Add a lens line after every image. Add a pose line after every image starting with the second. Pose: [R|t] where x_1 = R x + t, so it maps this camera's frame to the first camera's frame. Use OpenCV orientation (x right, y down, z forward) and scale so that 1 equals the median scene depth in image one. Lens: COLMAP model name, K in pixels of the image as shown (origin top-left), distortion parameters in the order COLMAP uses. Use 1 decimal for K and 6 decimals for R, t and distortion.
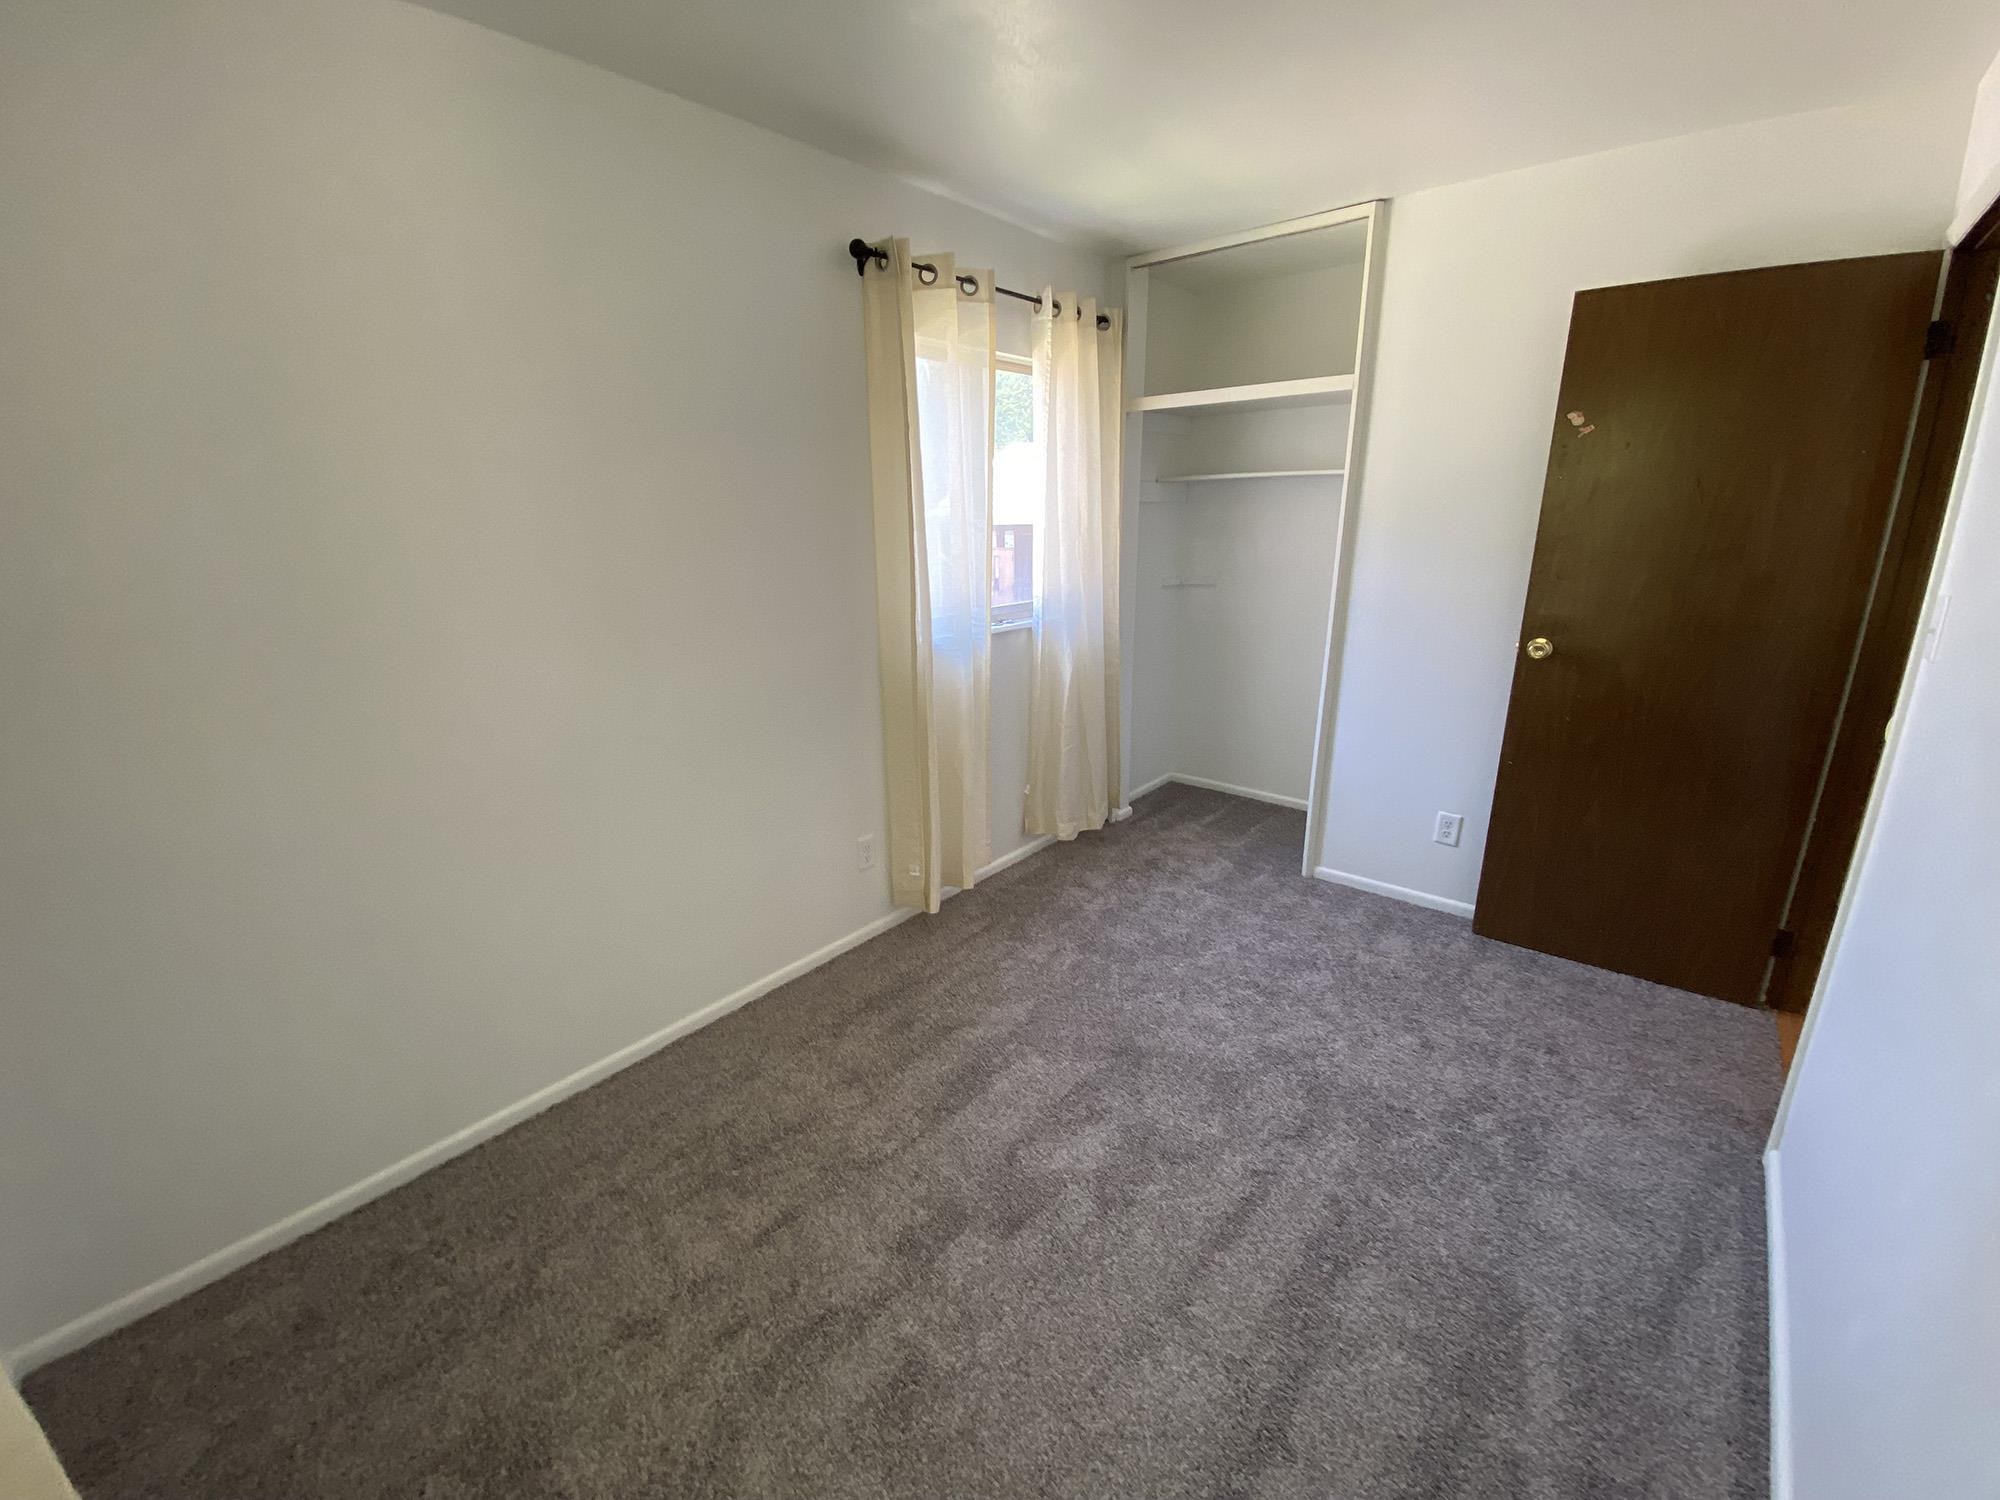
lens RADIAL K [[807.5, 0, 996.4], [0, 807.5, 752.7], [0, 0, 1]] dist [0.021204, -0.020646]
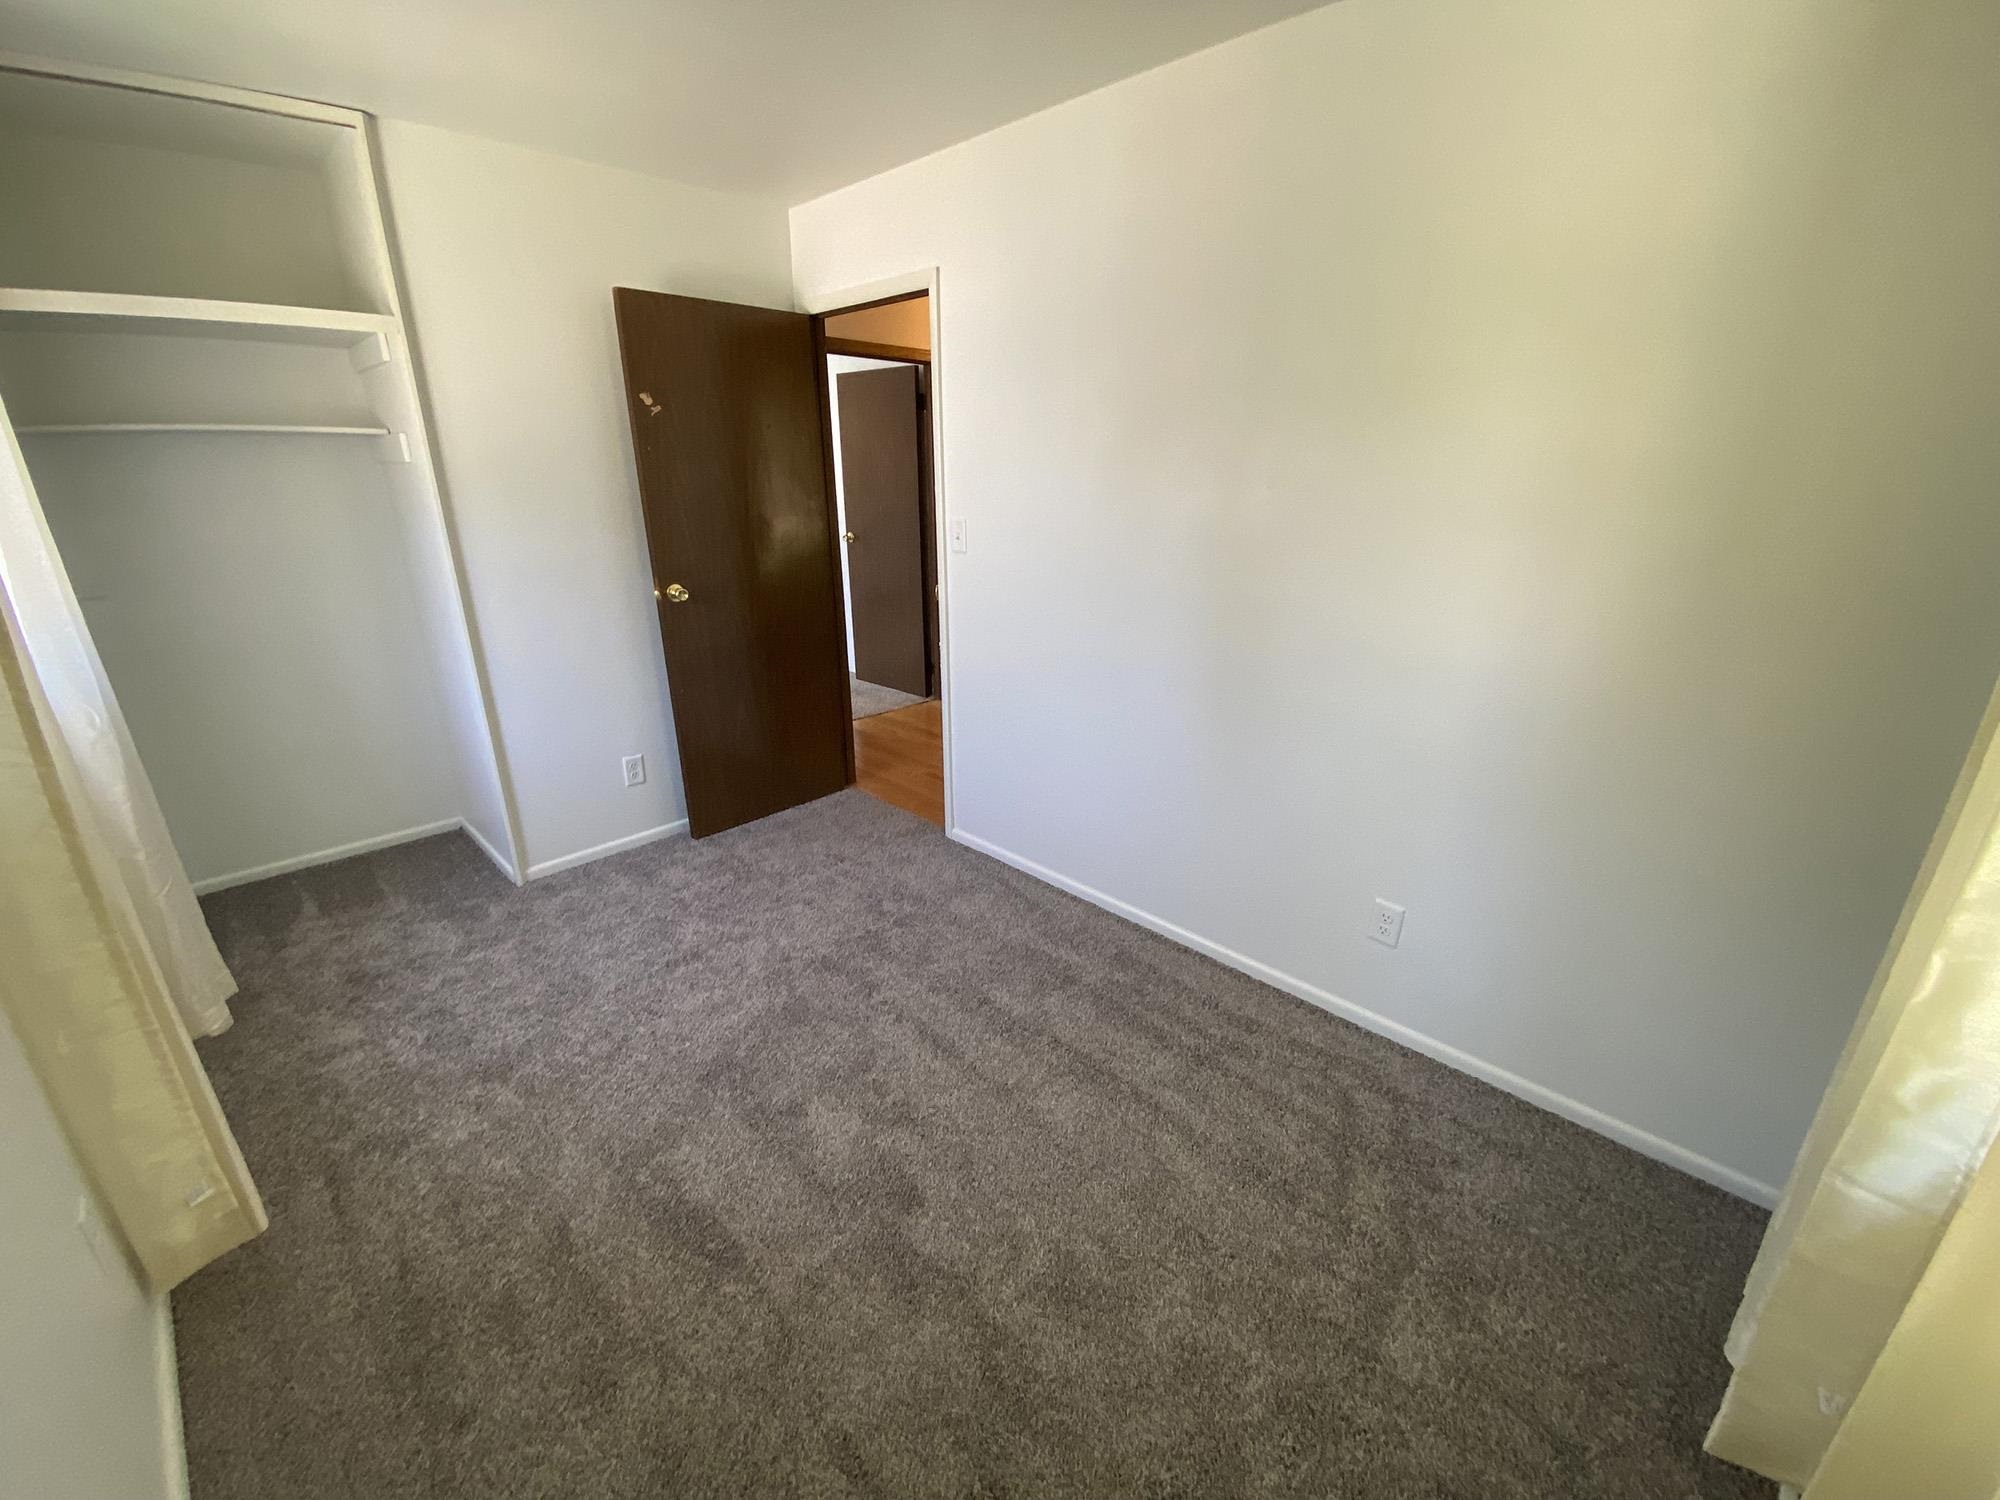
lens RADIAL K [[807.5, 0, 996.4], [0, 807.5, 752.7], [0, 0, 1]] dist [0.021204, -0.020646]
pose [[0.069818, -0.320027, 0.944832, -0.490491], [0.286894, 0.913570, 0.288238, -0.115390], [-0.955415, 0.250942, 0.155597, 0.396455]]
